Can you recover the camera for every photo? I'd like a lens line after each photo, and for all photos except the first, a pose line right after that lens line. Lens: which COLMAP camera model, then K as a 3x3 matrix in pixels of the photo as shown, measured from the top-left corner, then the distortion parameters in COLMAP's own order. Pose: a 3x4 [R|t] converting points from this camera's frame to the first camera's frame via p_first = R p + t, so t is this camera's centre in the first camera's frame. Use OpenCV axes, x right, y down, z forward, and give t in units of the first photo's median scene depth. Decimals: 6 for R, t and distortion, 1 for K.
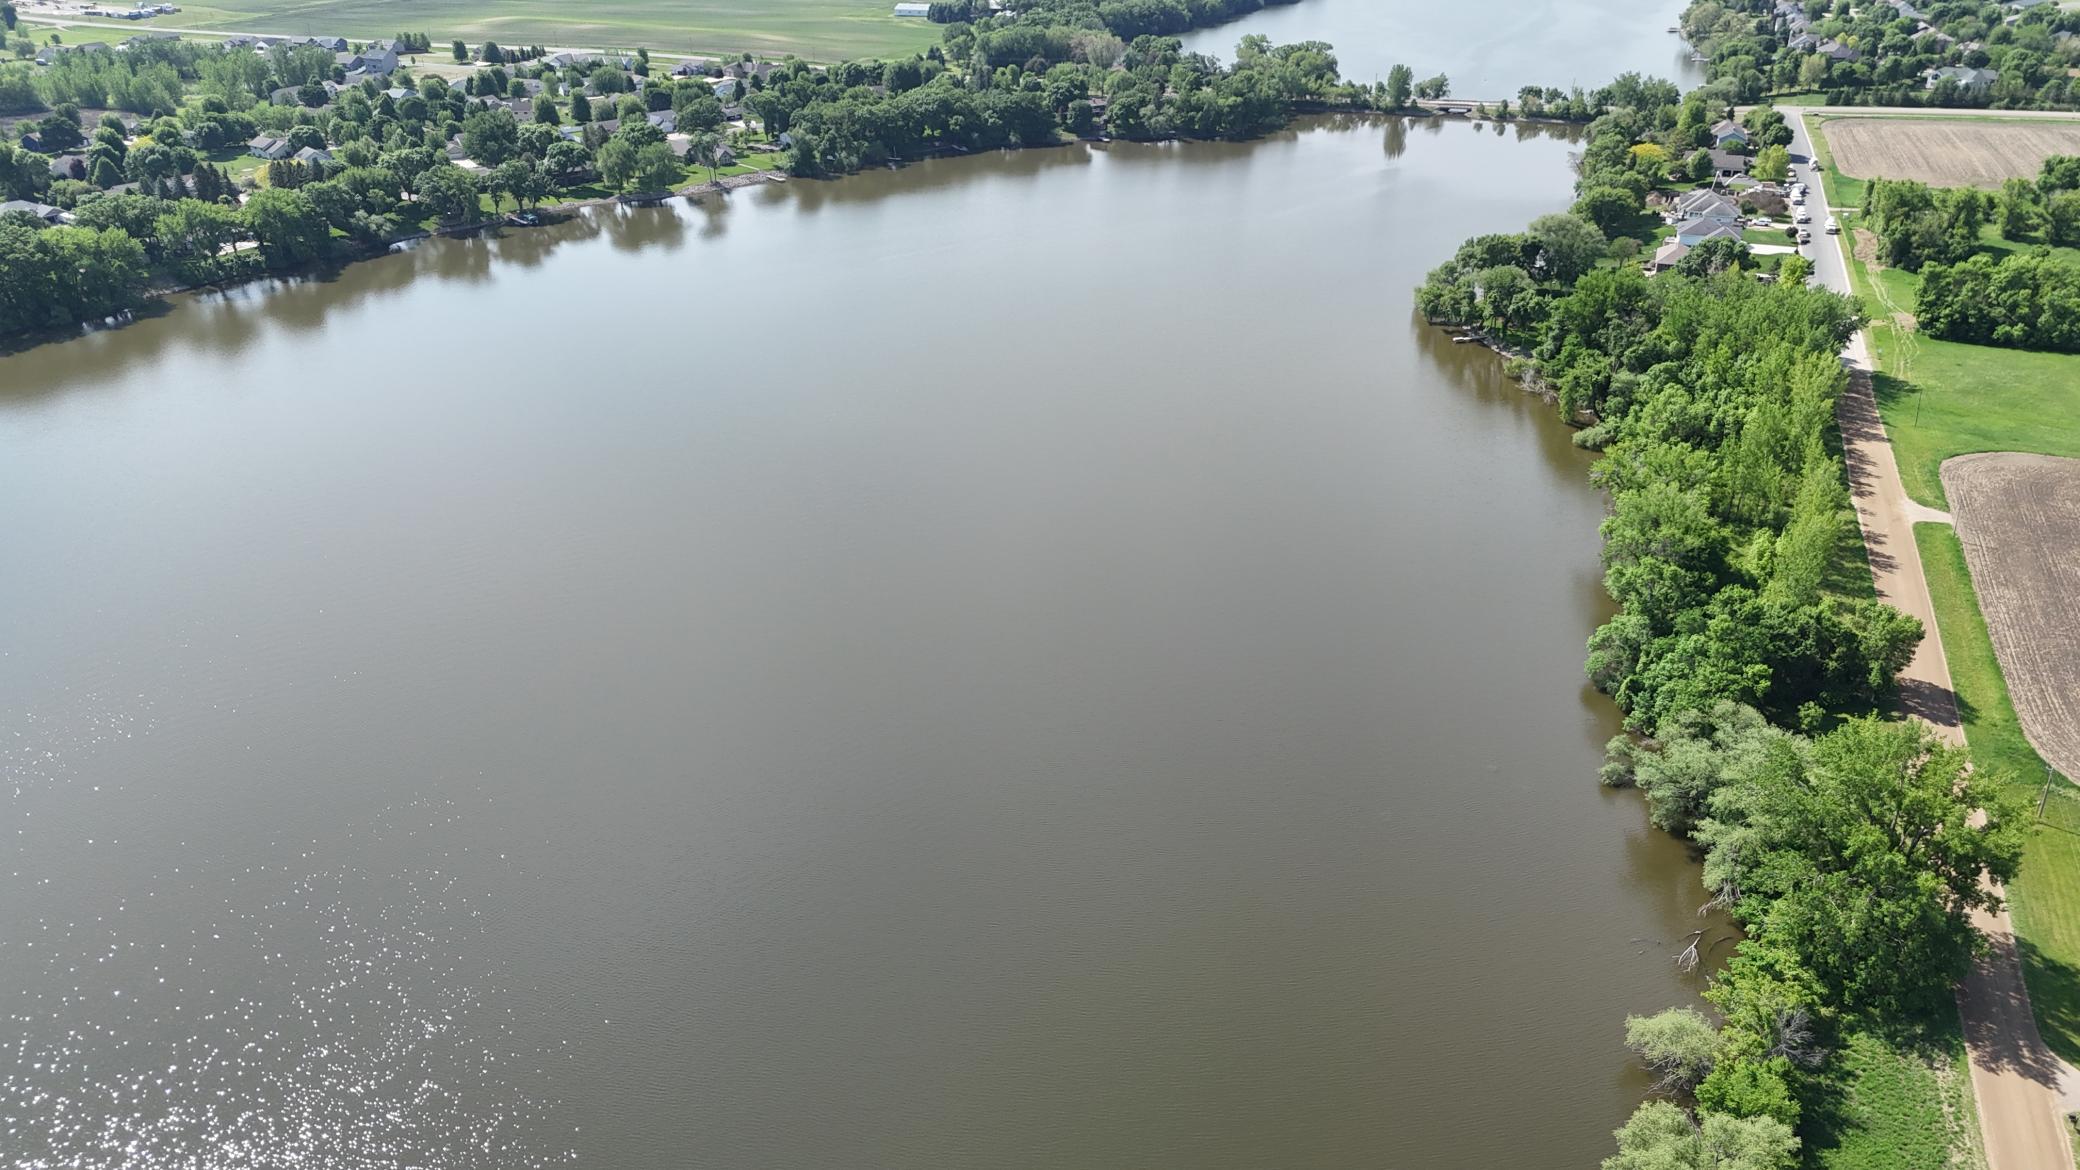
lens RADIAL K [[1534.3, 0, 1048.2], [0, 1534.3, 583.2], [0, 0, 1]] dist [0.065071, -0.055394]
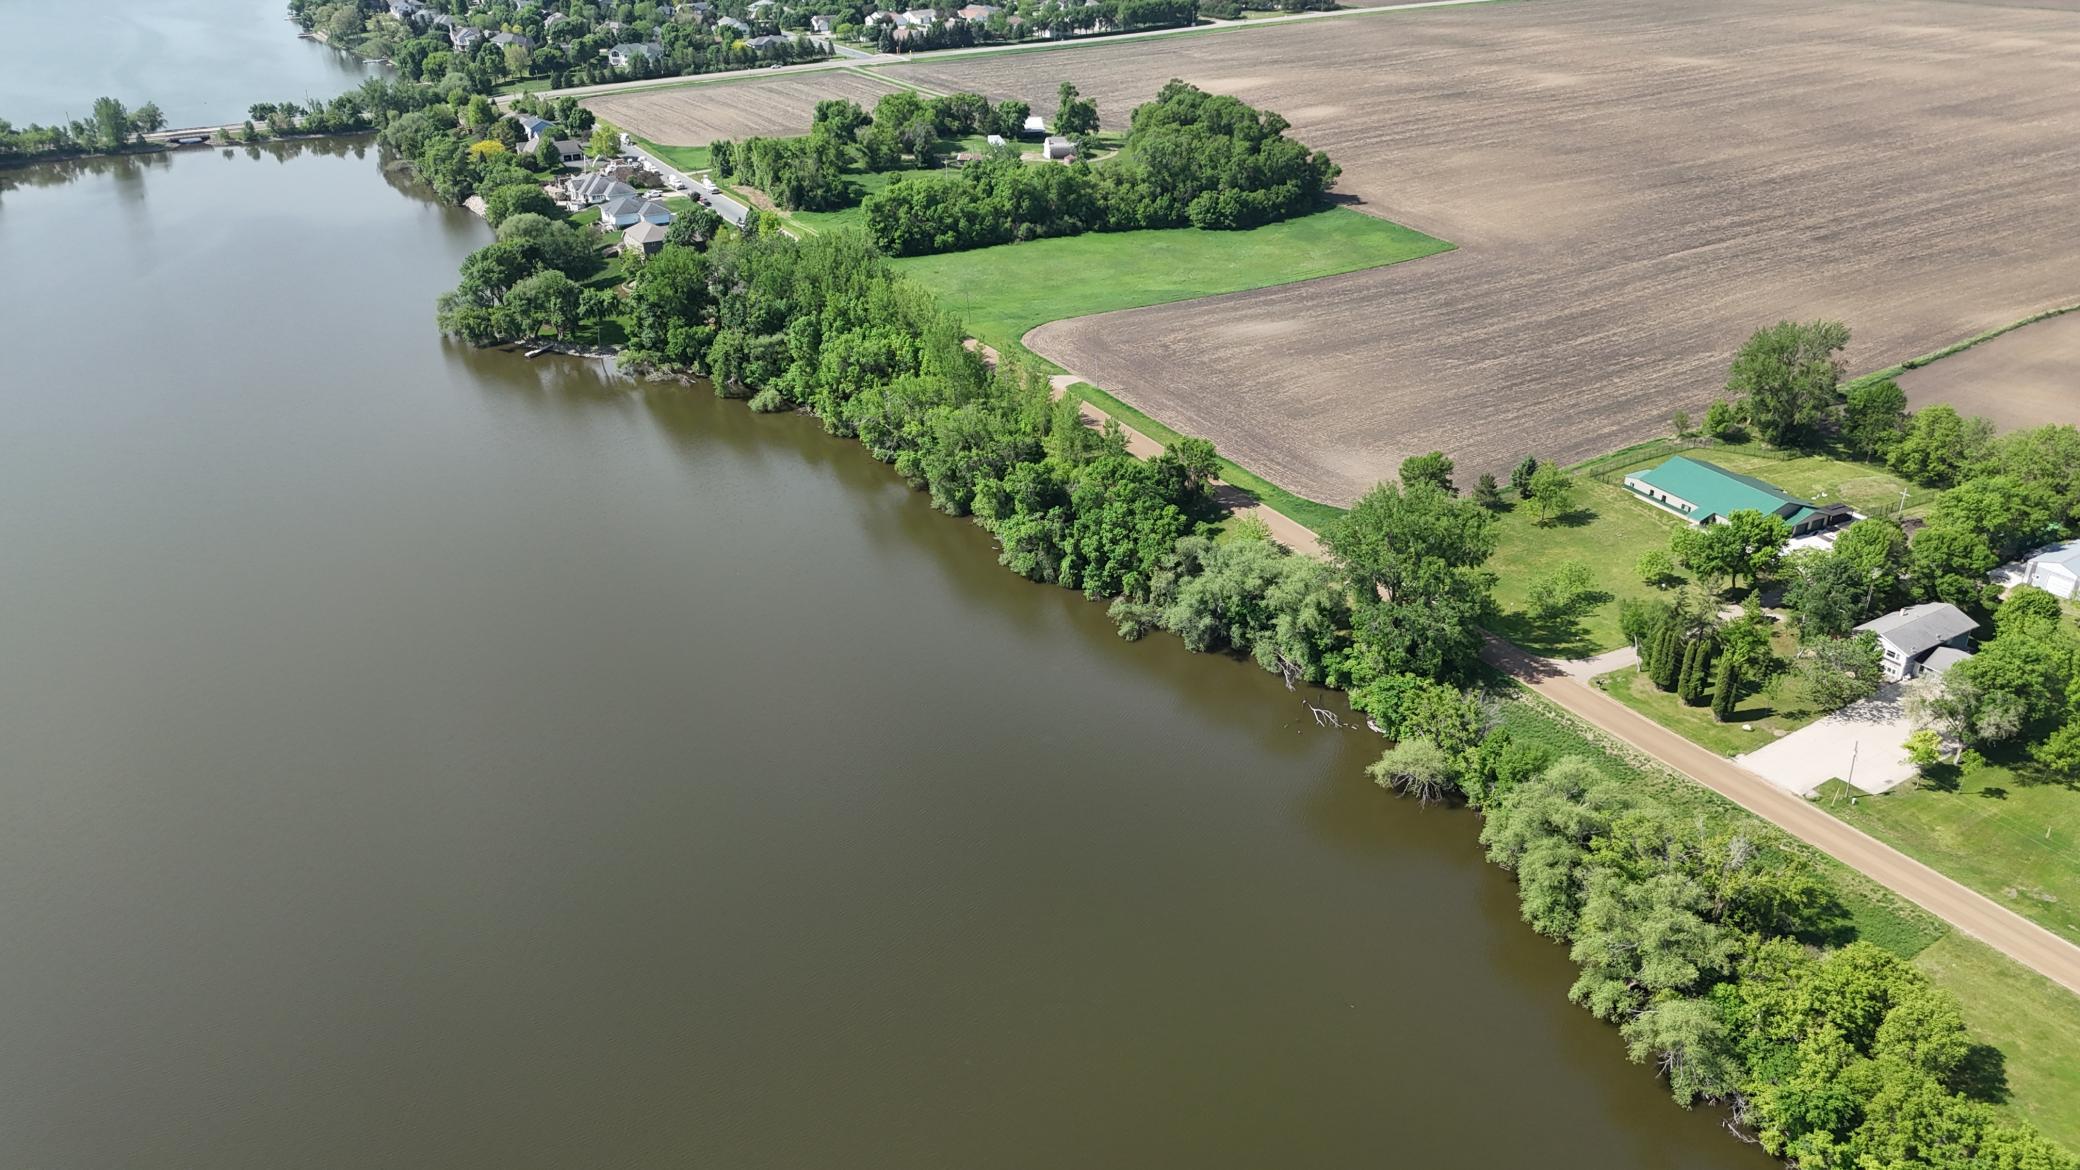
lens RADIAL K [[1534.3, 0, 1035.3], [0, 1534.3, 588.4], [0, 0, 1]] dist [0.065071, -0.055394]
pose [[0.626599, -0.348888, 0.696887, -0.212081], [0.347645, 0.925432, 0.150725, -0.047465], [-0.697508, 0.147825, 0.701164, 0.100003]]
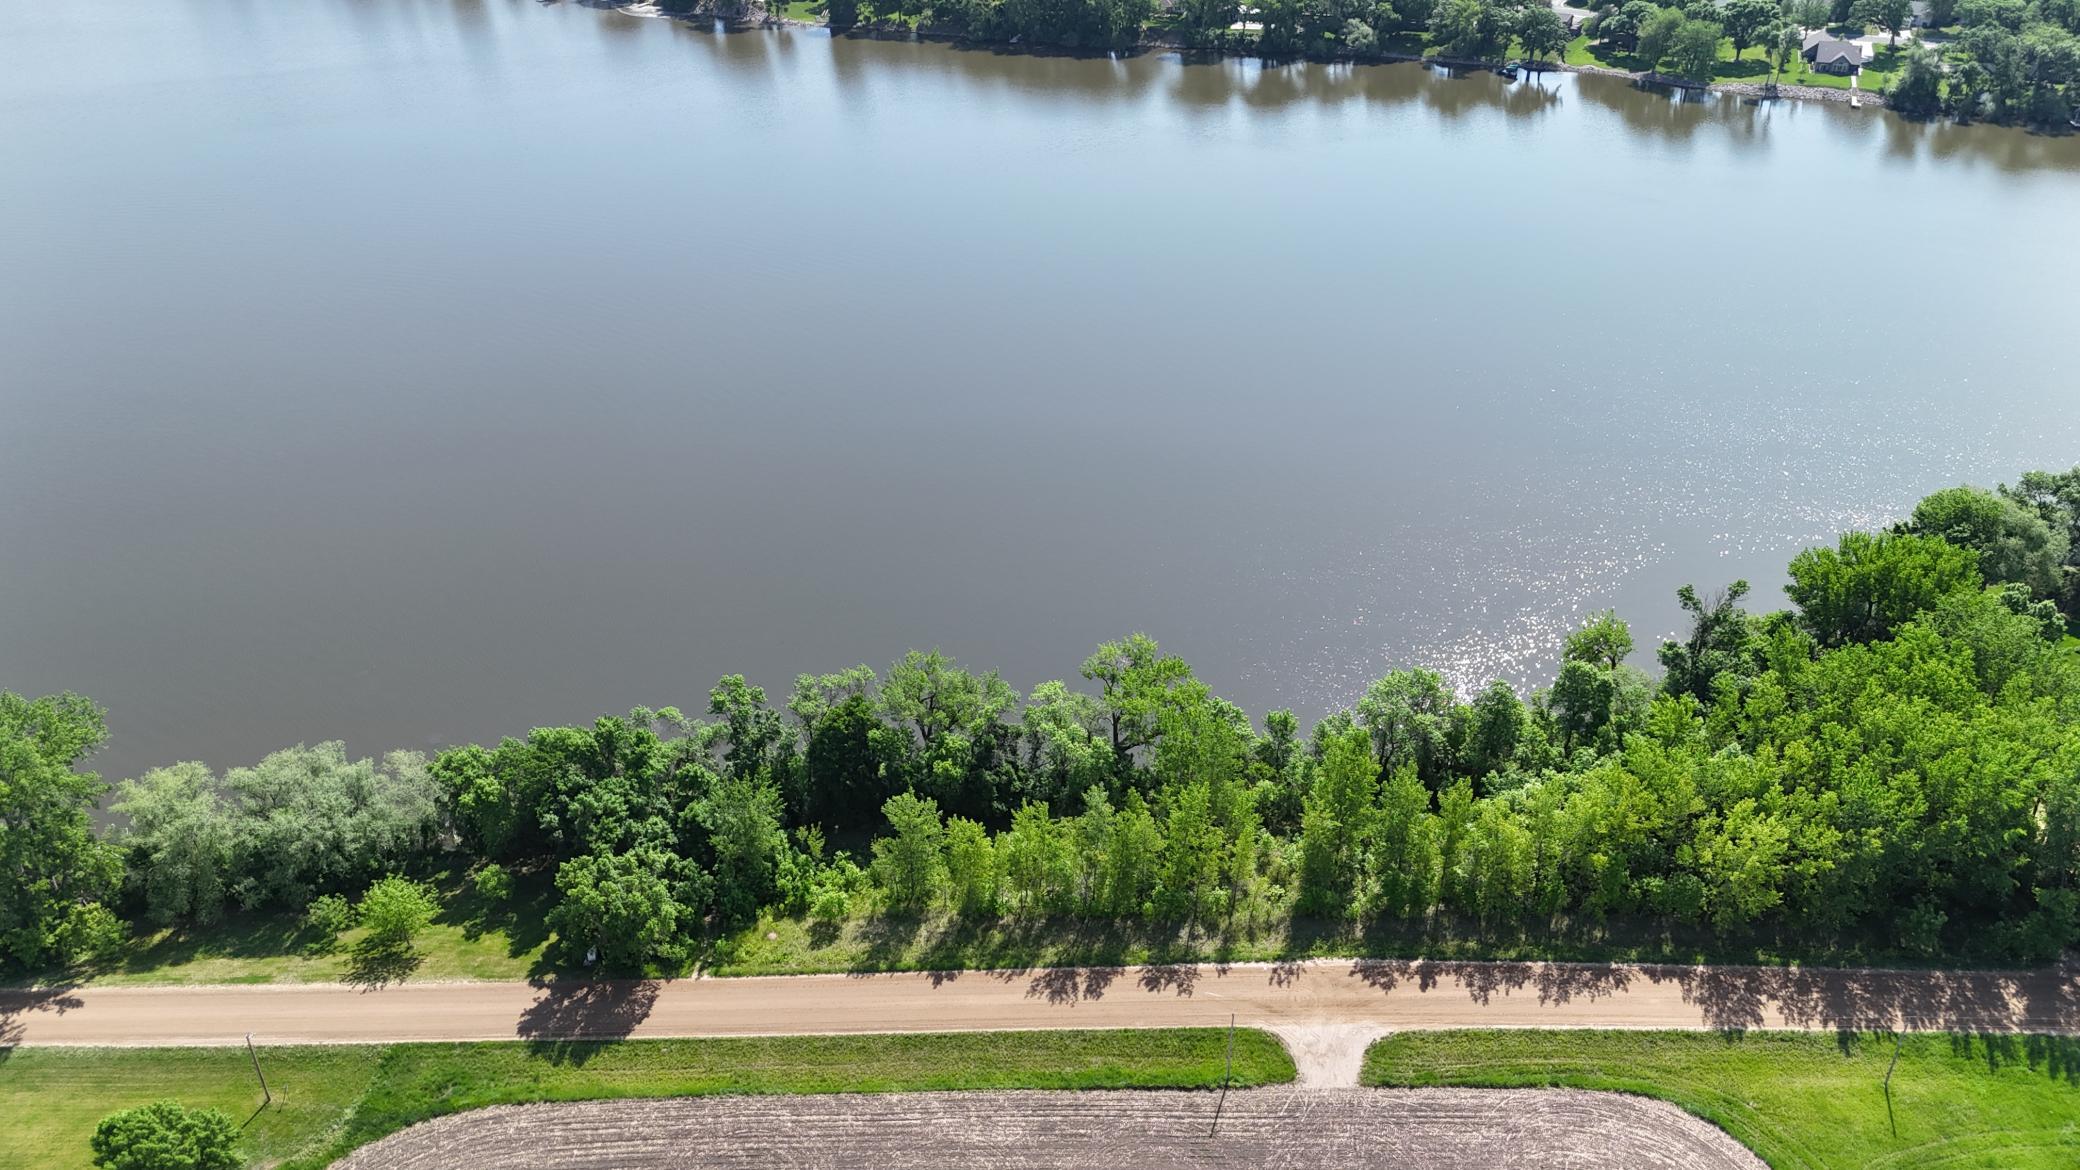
lens RADIAL K [[1534.3, 0, 1042.3], [0, 1534.3, 572.7], [0, 0, 1]] dist [0.065071, -0.055394]
pose [[0.369411, 0.489258, -0.790039, 0.494653], [-0.413945, 0.847804, 0.331477, -0.180678], [0.831977, 0.204582, 0.515714, 0.354401]]
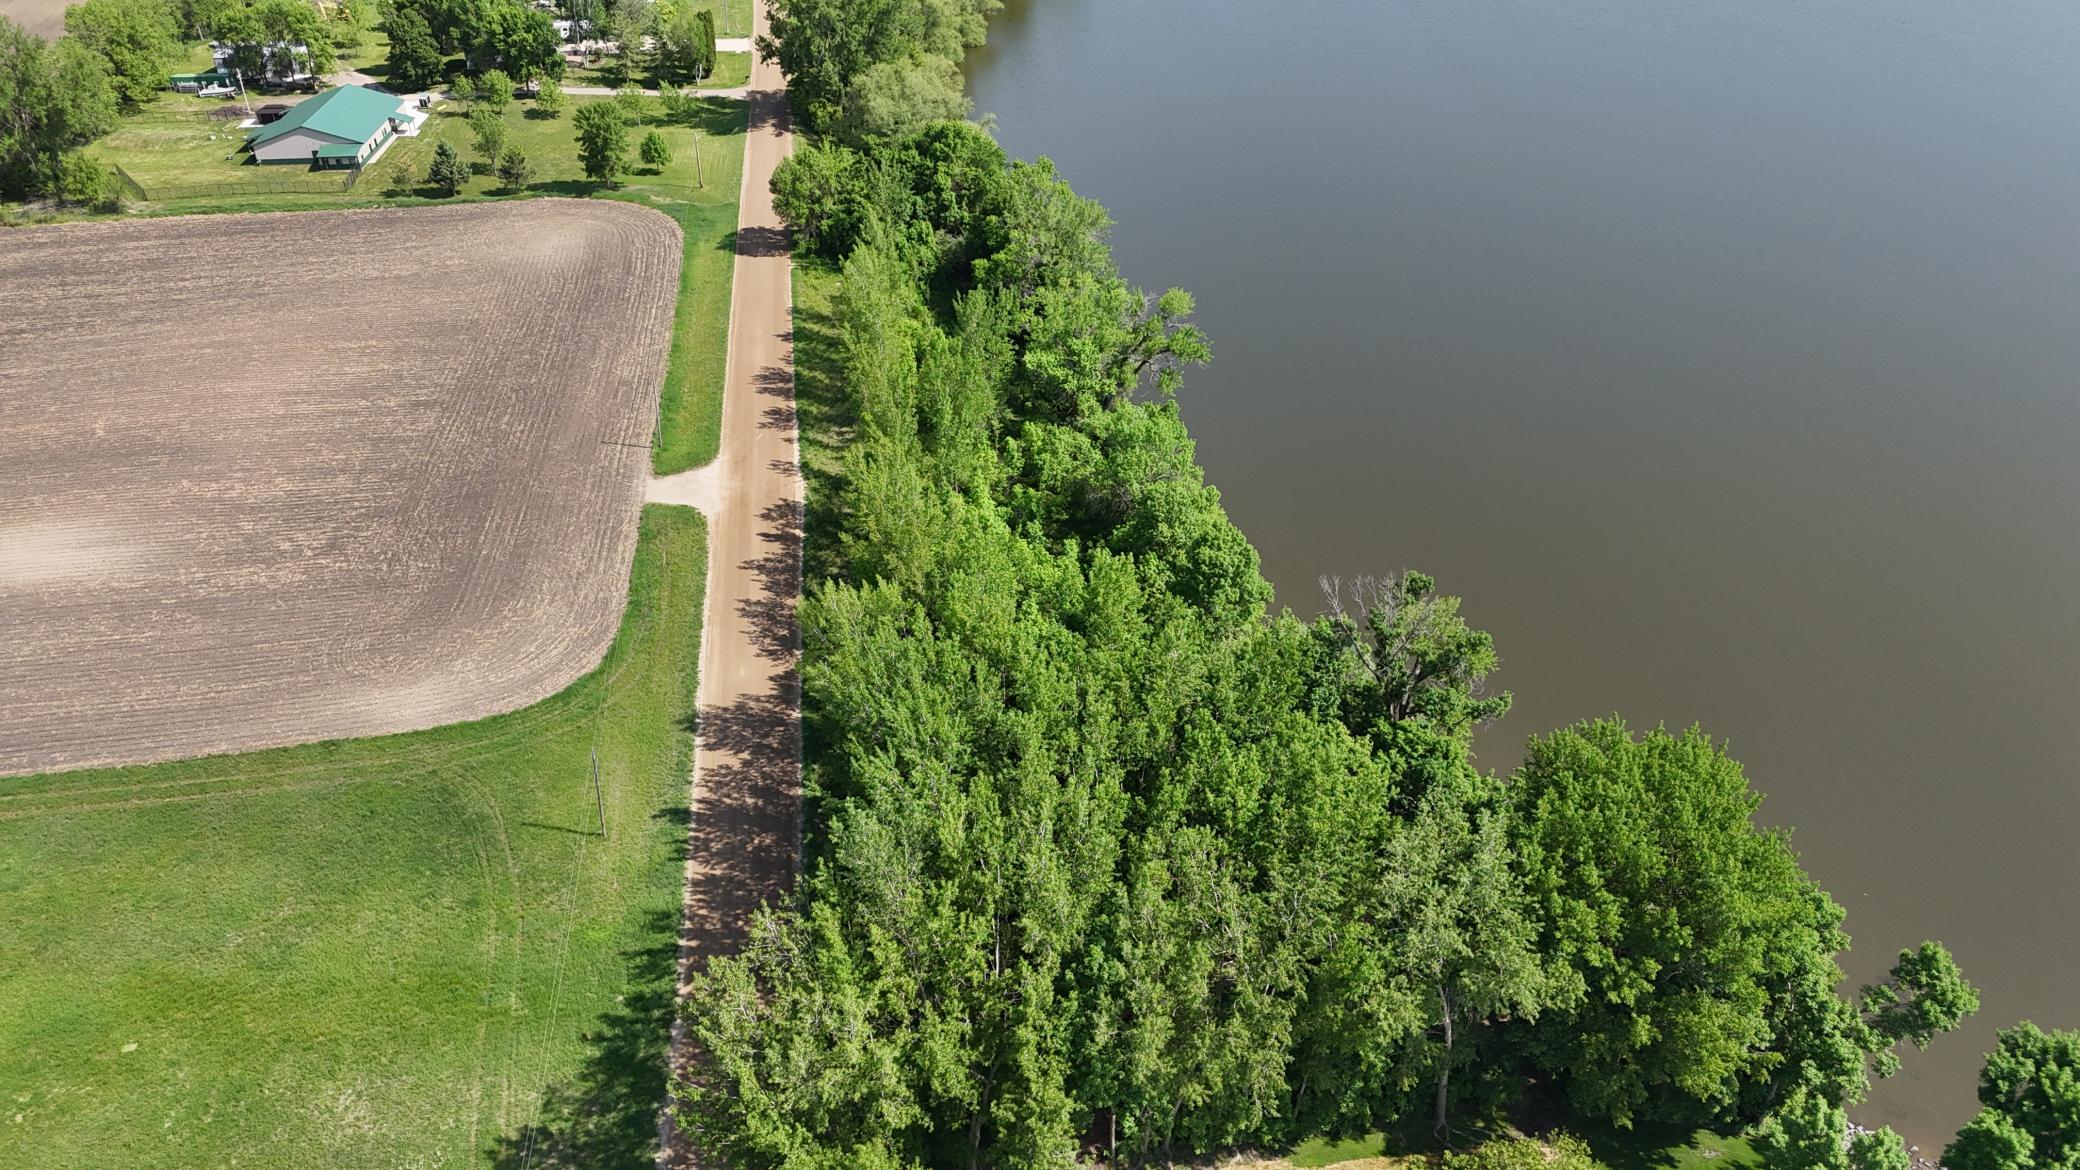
lens RADIAL K [[1534.3, 0, 1048.9], [0, 1534.3, 575.5], [0, 0, 1]] dist [0.065071, -0.055394]
pose [[-0.872138, 0.285453, -0.397357, 0.390491], [-0.193382, 0.544906, 0.815893, -0.292424], [0.449421, 0.788412, -0.420031, 0.757483]]
